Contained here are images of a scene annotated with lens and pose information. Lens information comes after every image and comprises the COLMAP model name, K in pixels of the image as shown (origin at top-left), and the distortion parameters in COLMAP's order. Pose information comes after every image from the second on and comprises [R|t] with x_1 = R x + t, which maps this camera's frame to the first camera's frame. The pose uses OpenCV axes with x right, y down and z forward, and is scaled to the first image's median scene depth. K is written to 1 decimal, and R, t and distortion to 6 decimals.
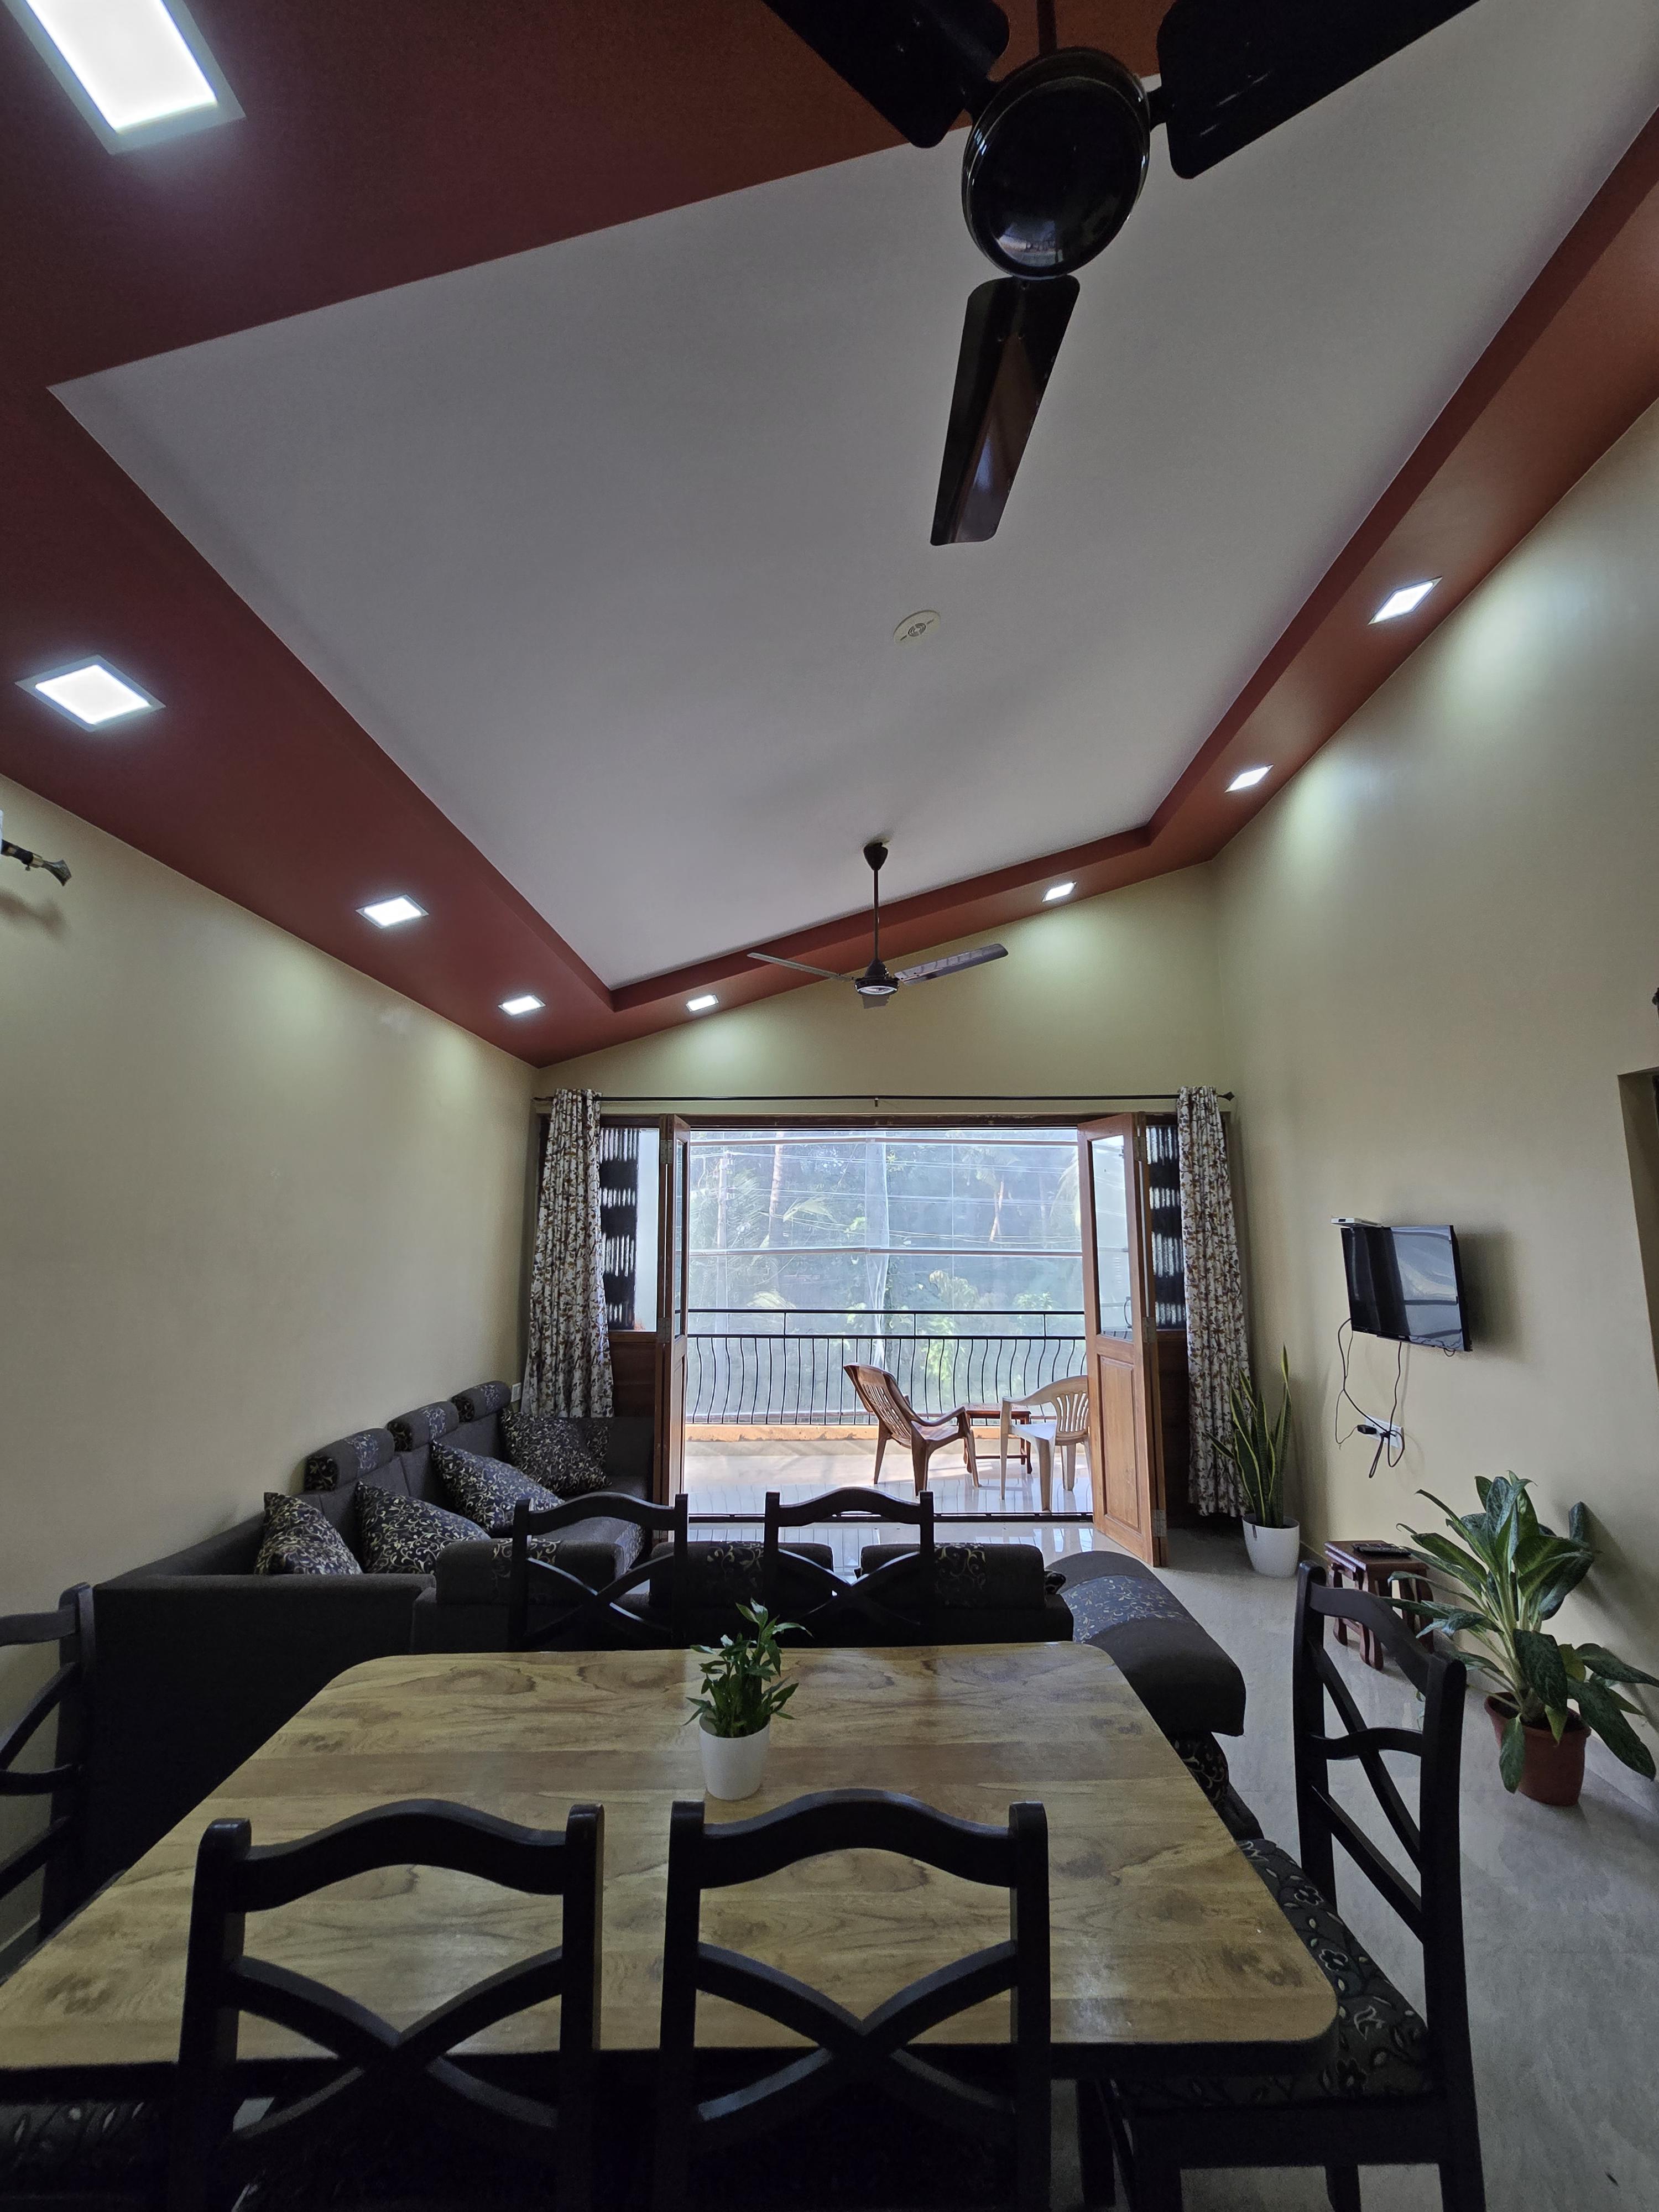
lens RADIAL K [[902.3, 0, 839.8], [0, 902.3, 1102.5], [0, 0, 1]] dist [-0.004153, -0.000454]
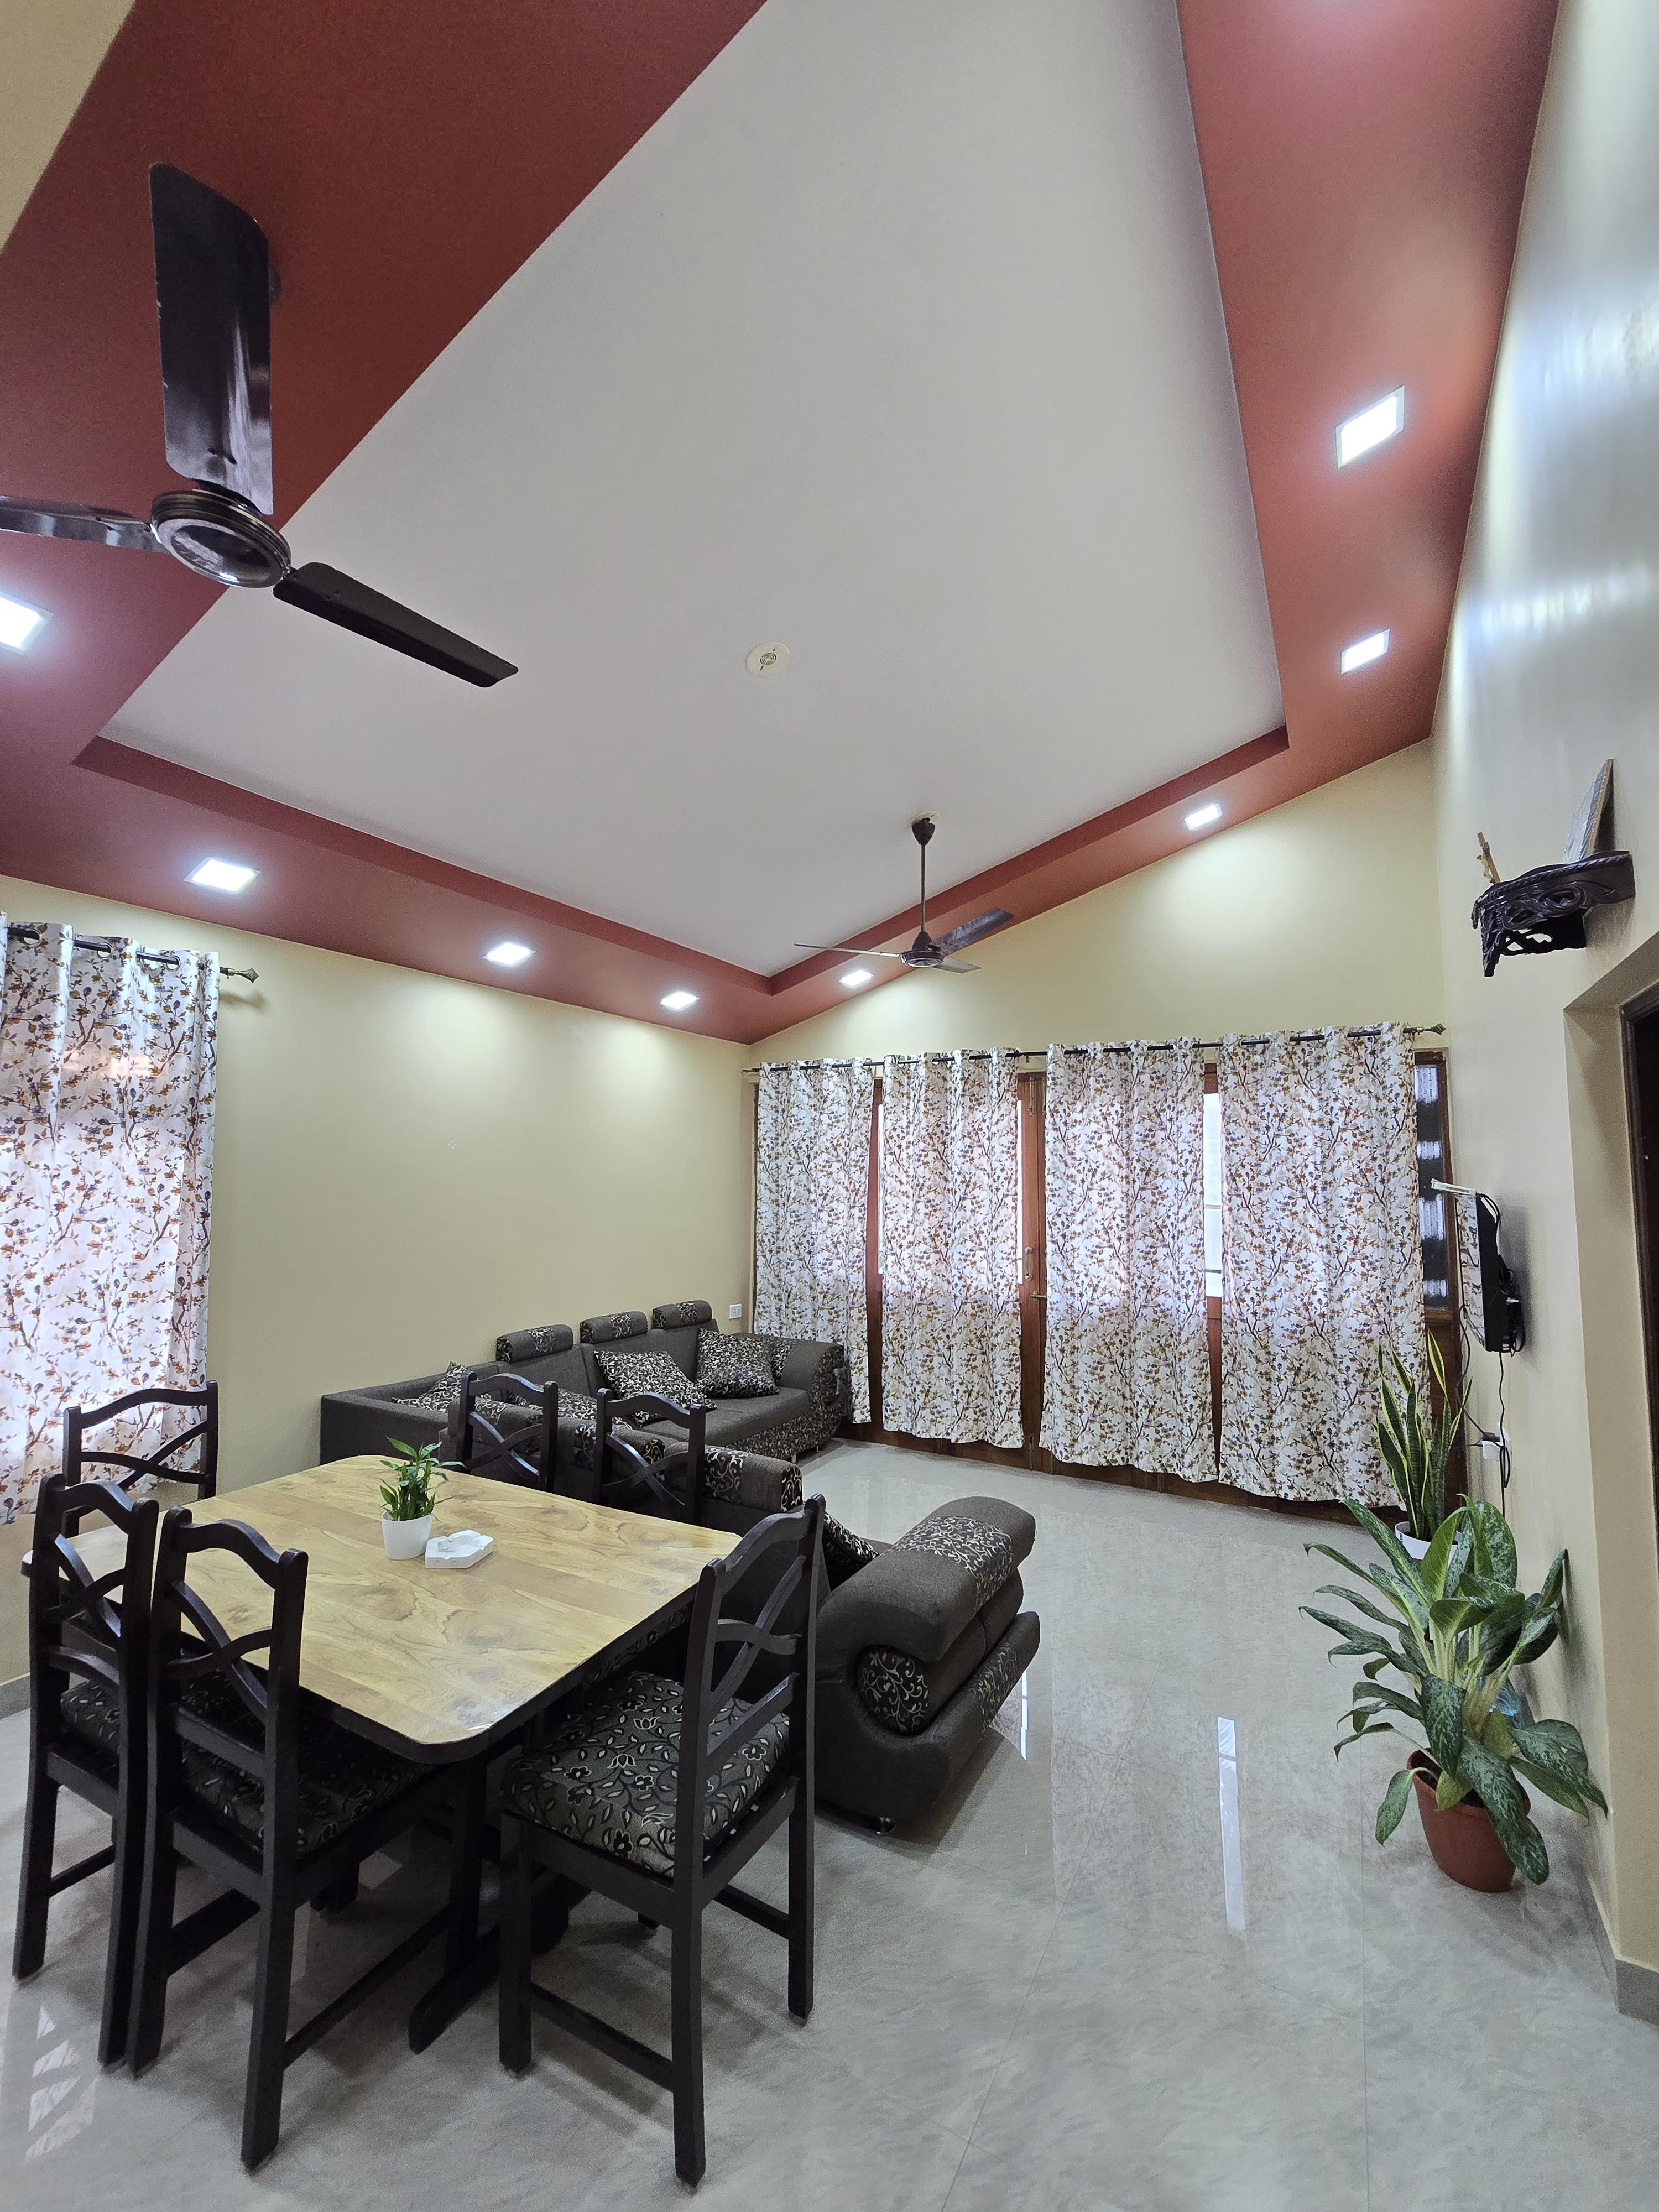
lens RADIAL K [[902.3, 0, 833.0], [0, 902.3, 1104.2], [0, 0, 1]] dist [-0.004153, -0.000454]
pose [[0.873415, -0.026686, -0.486245, 0.634101], [0.058465, 0.997021, 0.050300, -0.025499], [0.483454, -0.072361, 0.872374, 0.025356]]
